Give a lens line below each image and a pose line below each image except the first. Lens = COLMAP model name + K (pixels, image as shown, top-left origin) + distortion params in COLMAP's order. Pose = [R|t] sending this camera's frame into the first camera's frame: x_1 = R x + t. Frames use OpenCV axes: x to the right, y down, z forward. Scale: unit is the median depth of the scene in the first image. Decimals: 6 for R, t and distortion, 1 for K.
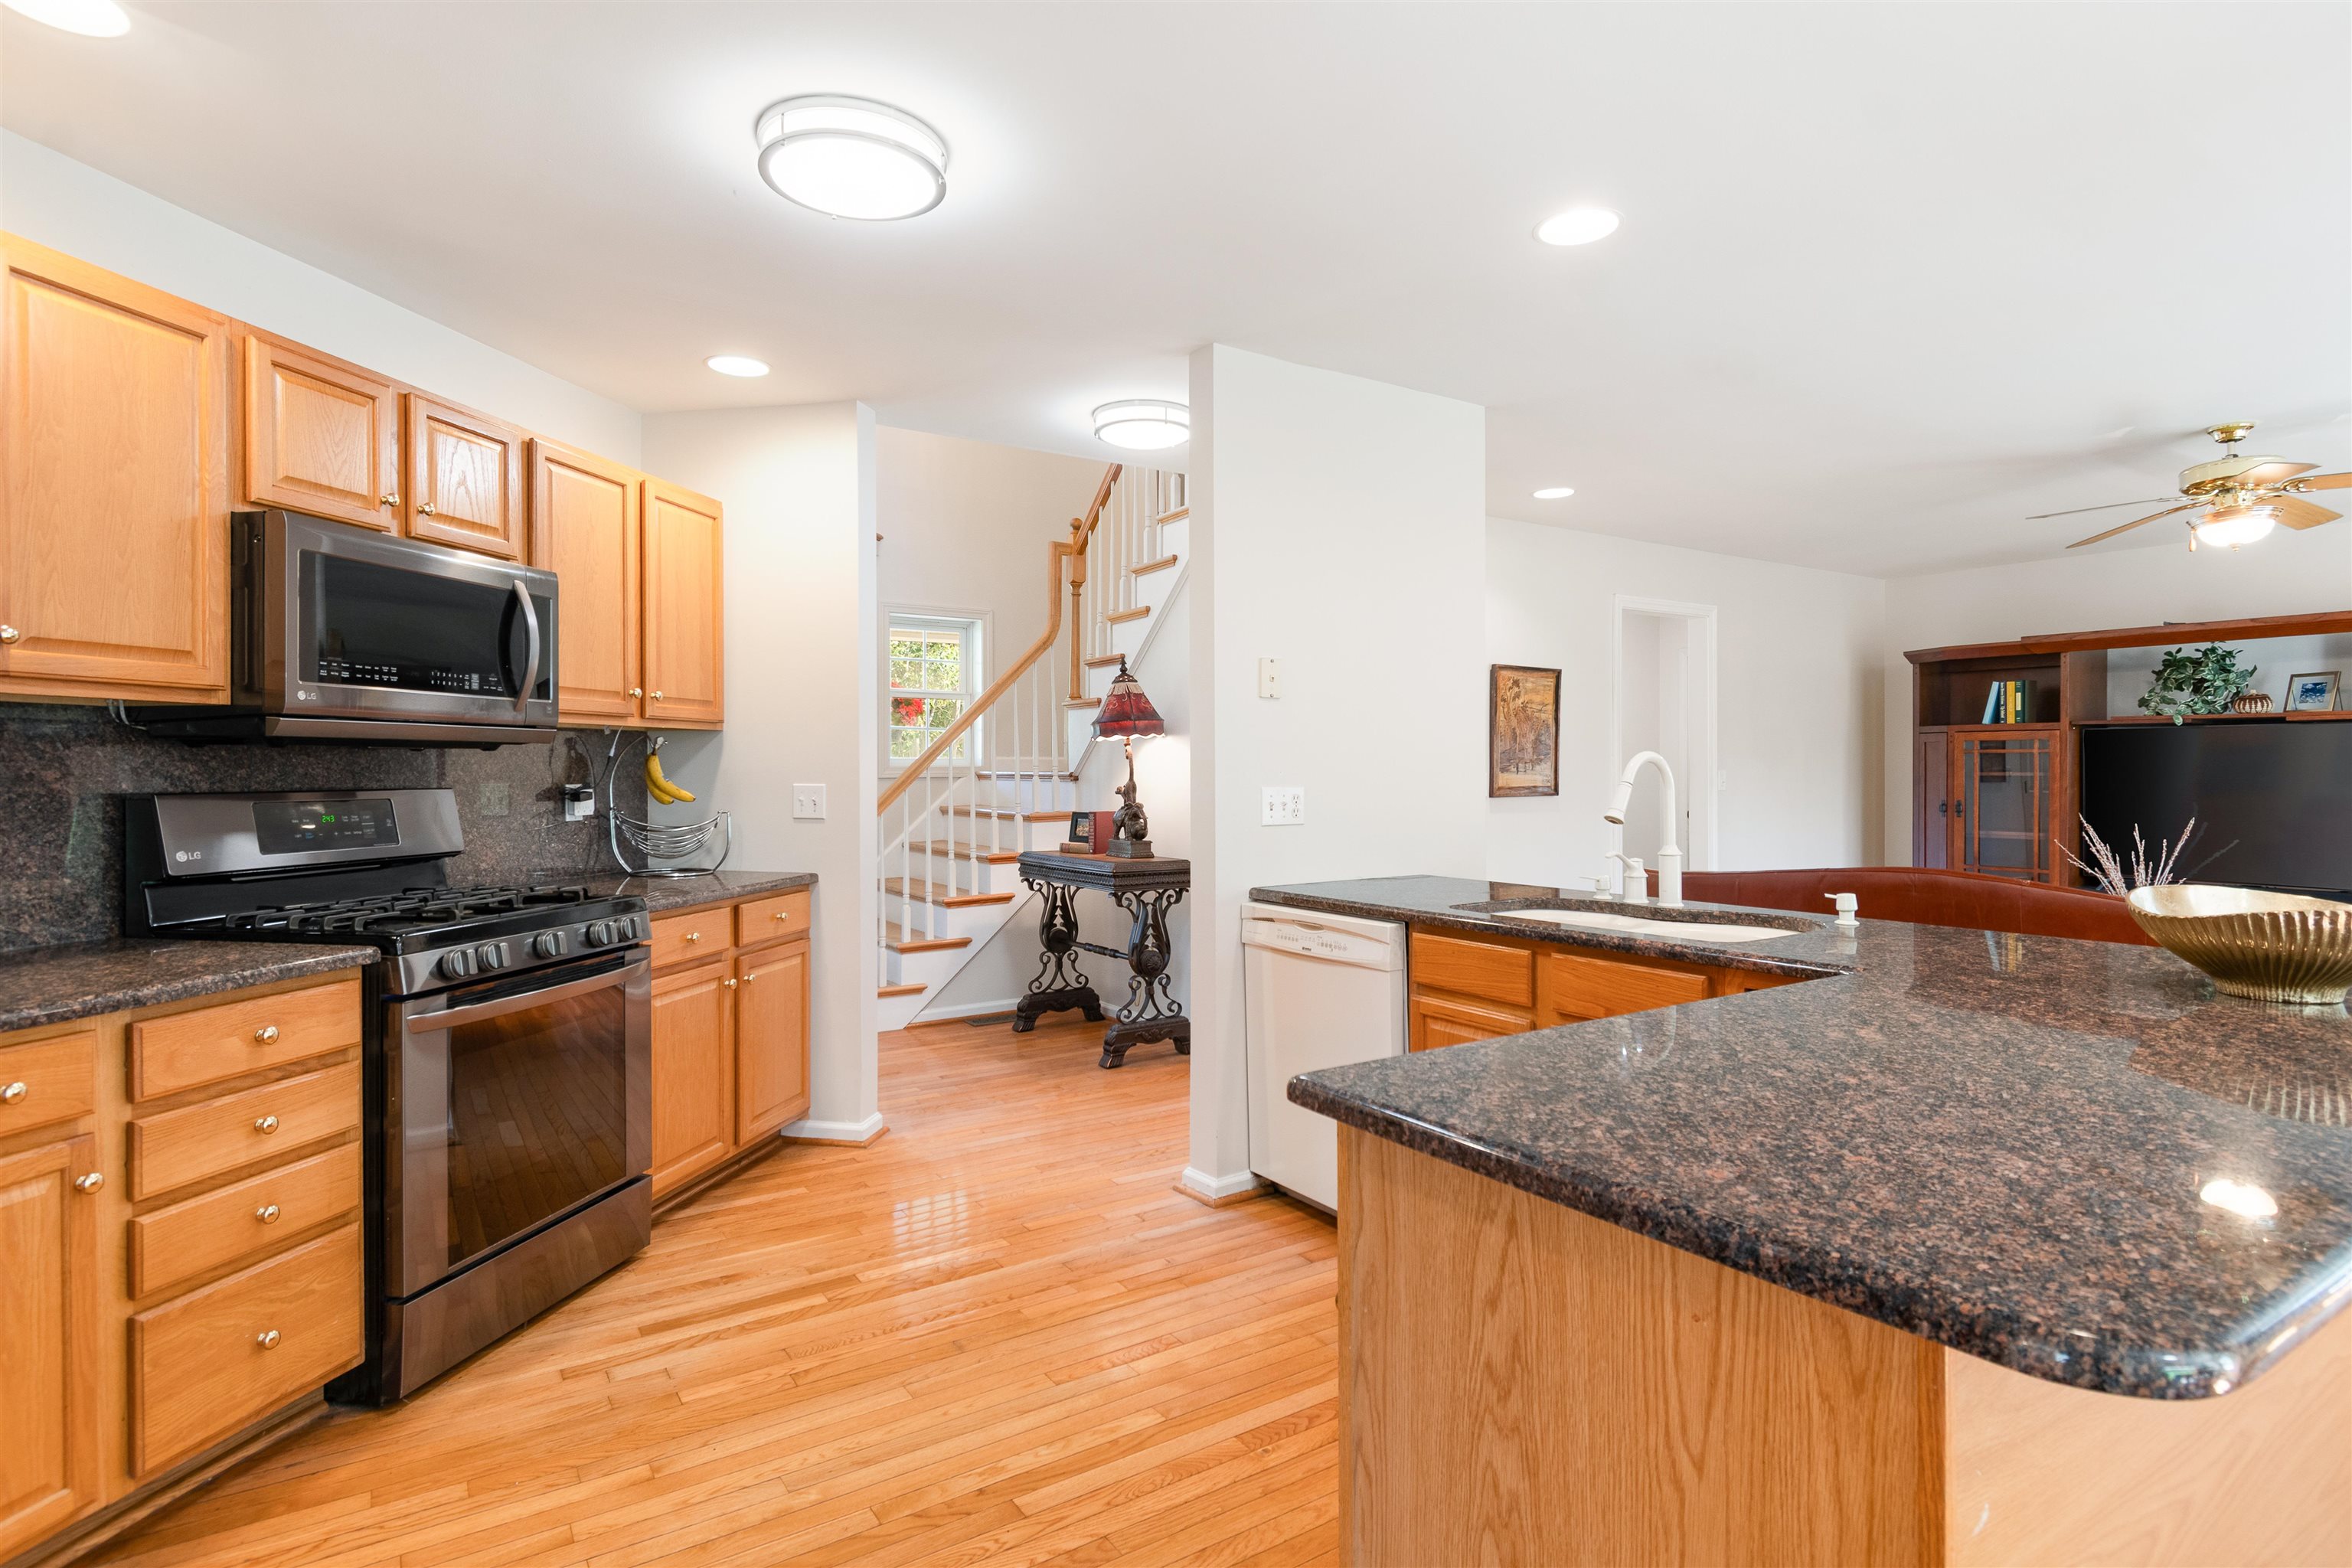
lens RADIAL K [[1189.7, 0, 1178.9], [0, 1189.7, 774.5], [0, 0, 1]] dist [-0.004861, -0.000806]
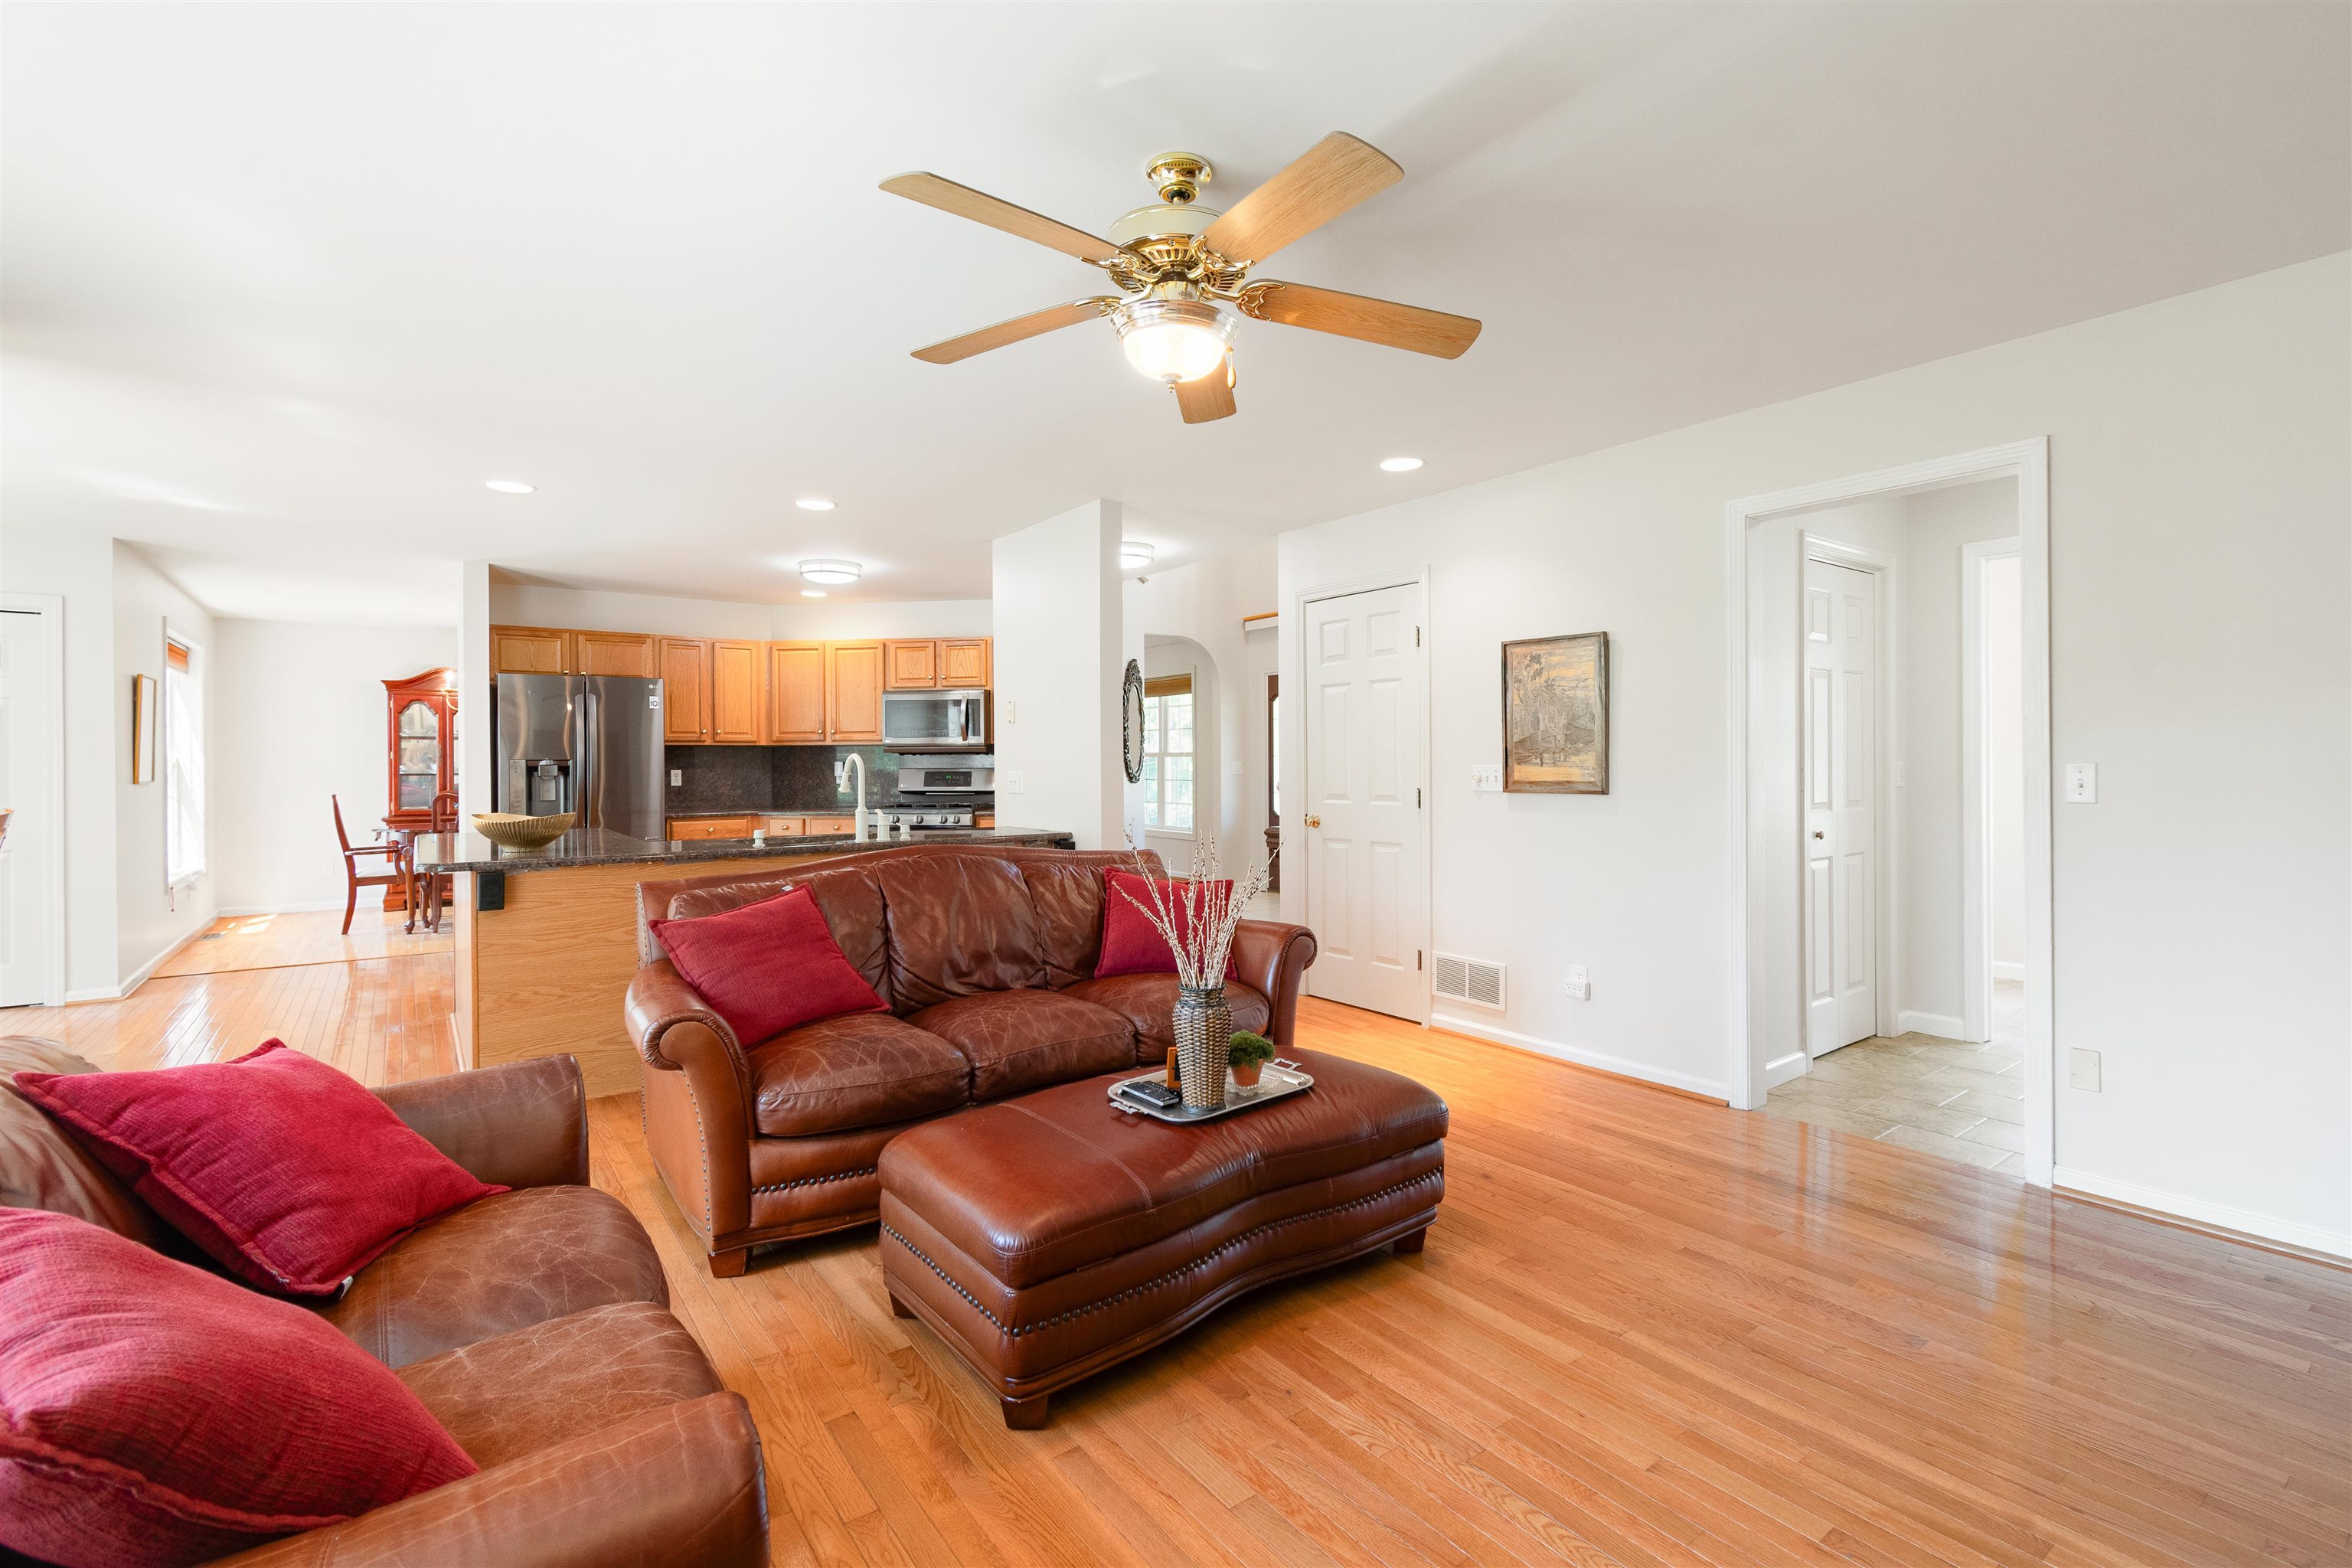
lens RADIAL K [[1054.7, 0, 1196.8], [0, 1054.7, 761.5], [0, 0, 1]] dist [0.003487, -0.000414]
pose [[0.060730, 0.003468, -0.998148, 0.971324], [0.002071, 0.999991, 0.003600, -0.006491], [0.998152, -0.002286, 0.060723, 0.677717]]
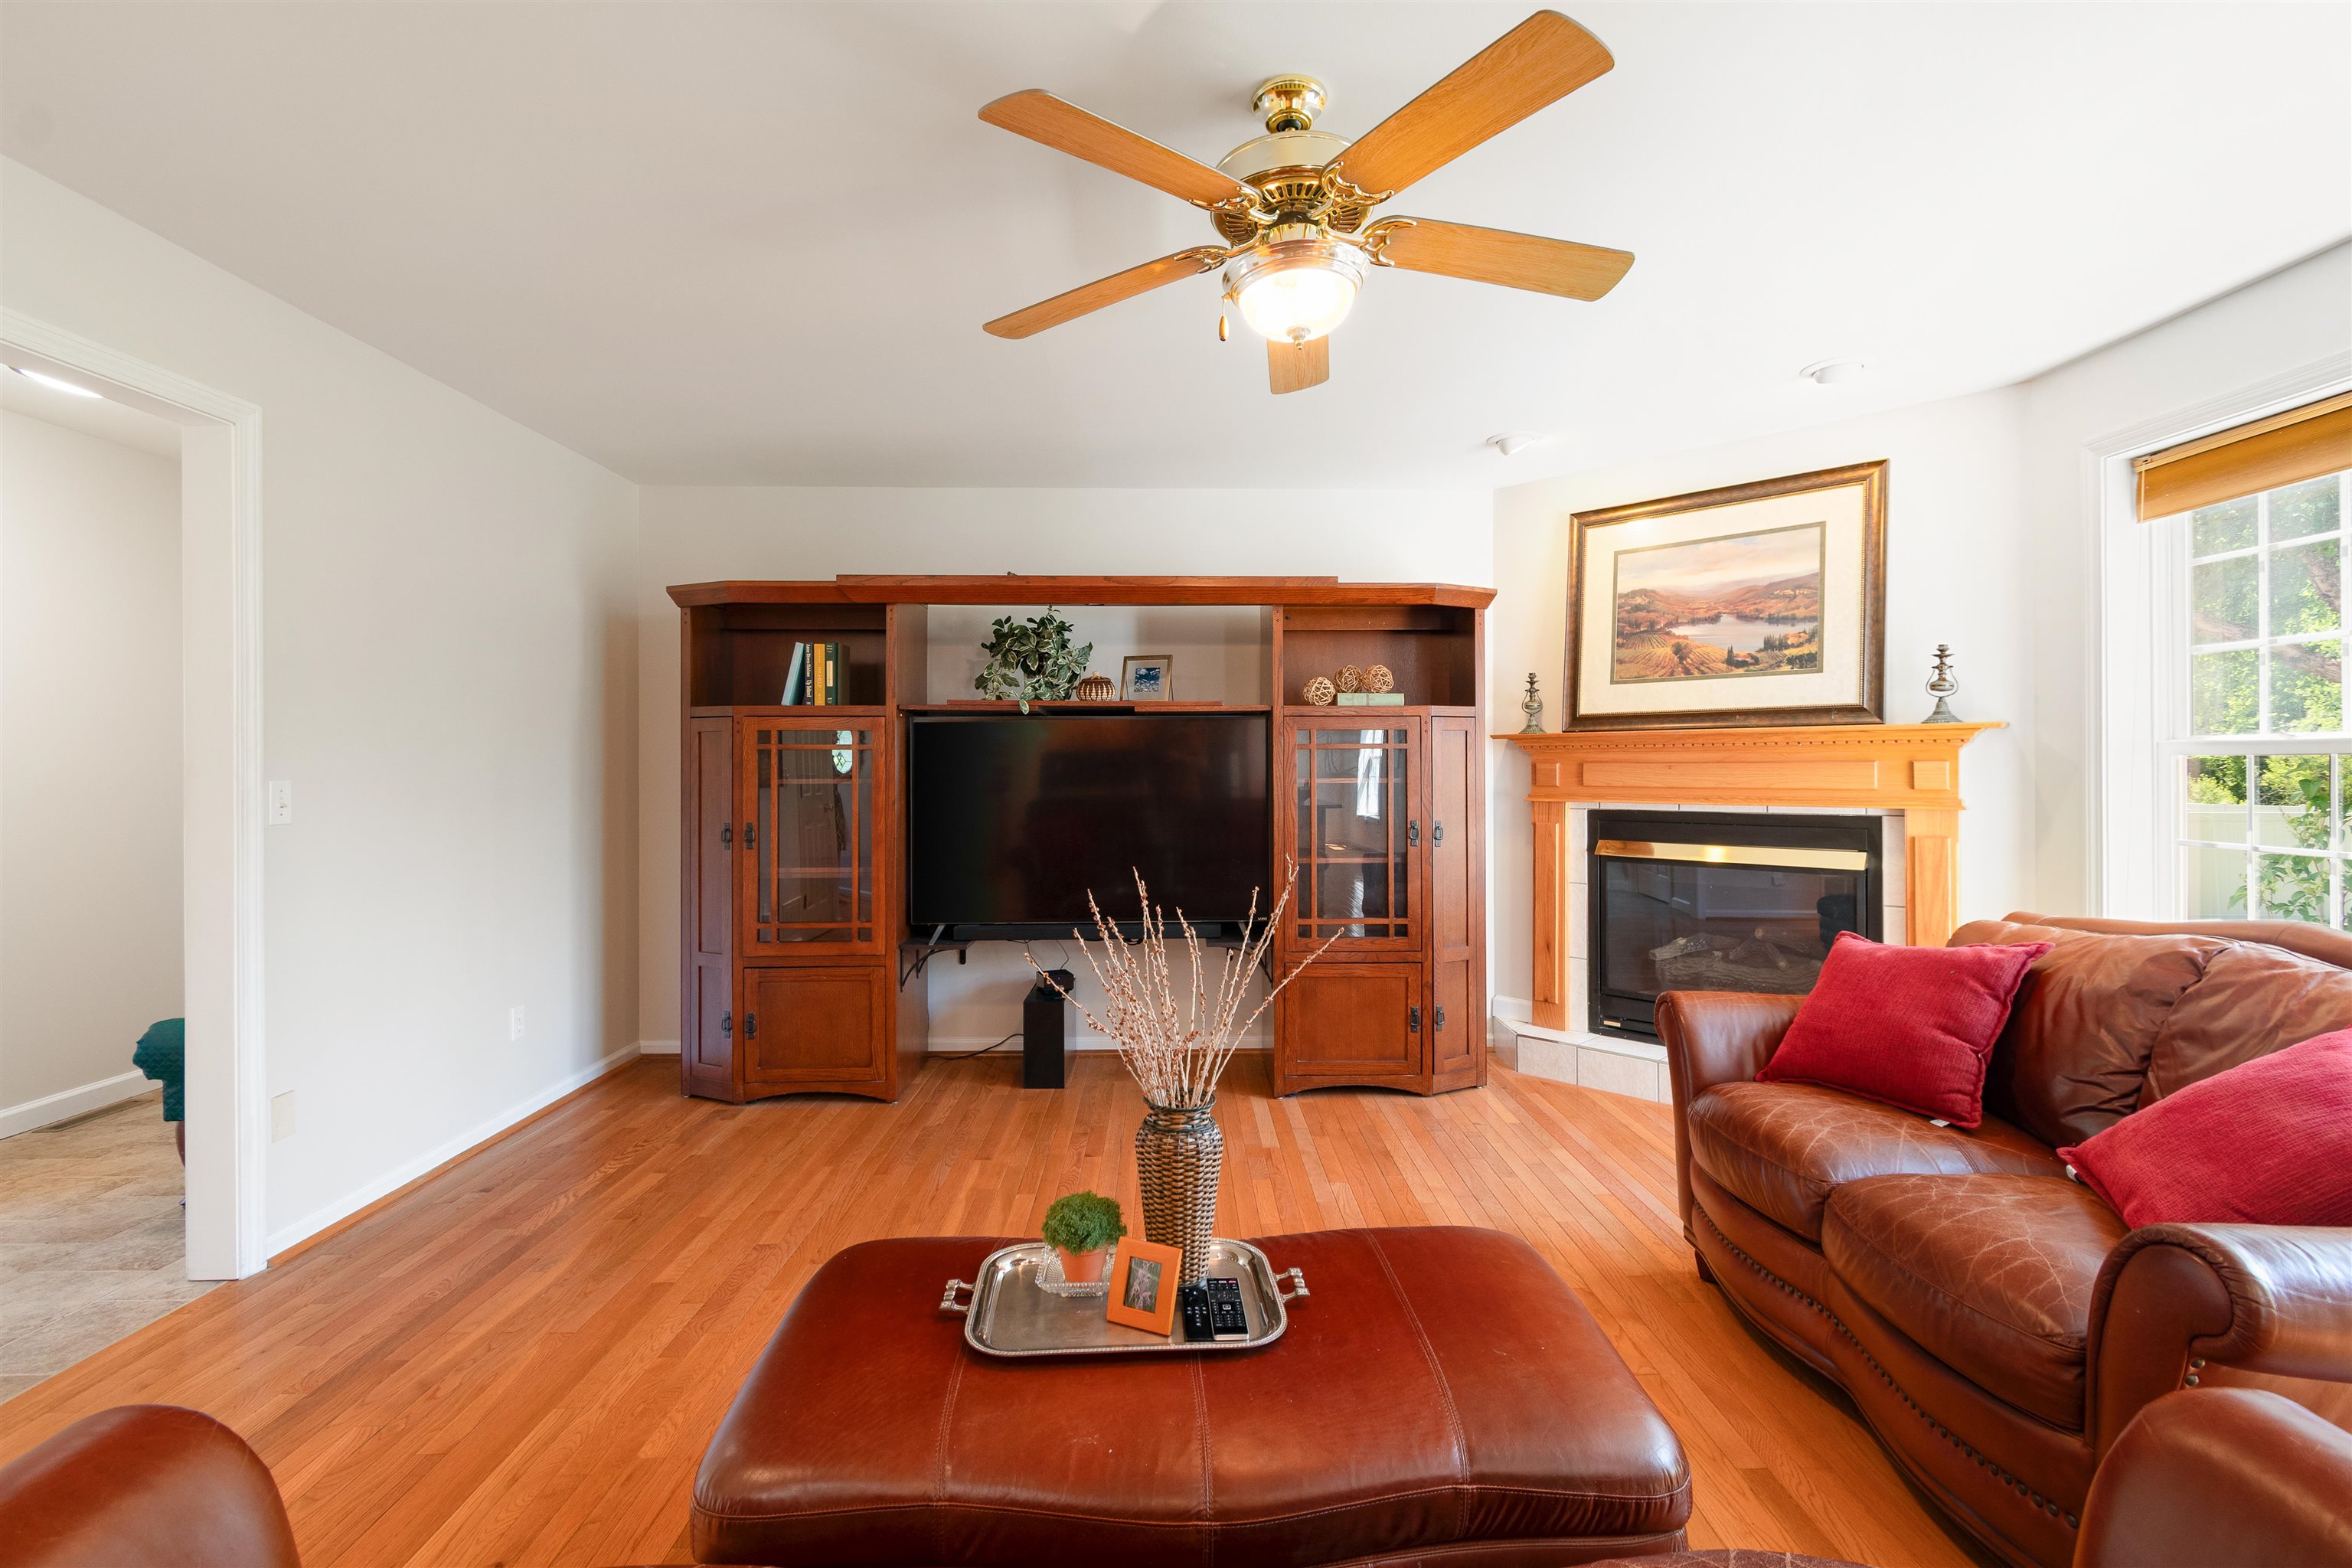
lens RADIAL K [[1054.7, 0, 1186.1], [0, 1054.7, 766.7], [0, 0, 1]] dist [0.003487, -0.000414]
pose [[0.536455, 0.000781, 0.843929, 0.338109], [0.005879, 0.999972, -0.004663, -0.005126], [-0.843909, 0.007463, 0.536435, 0.553290]]
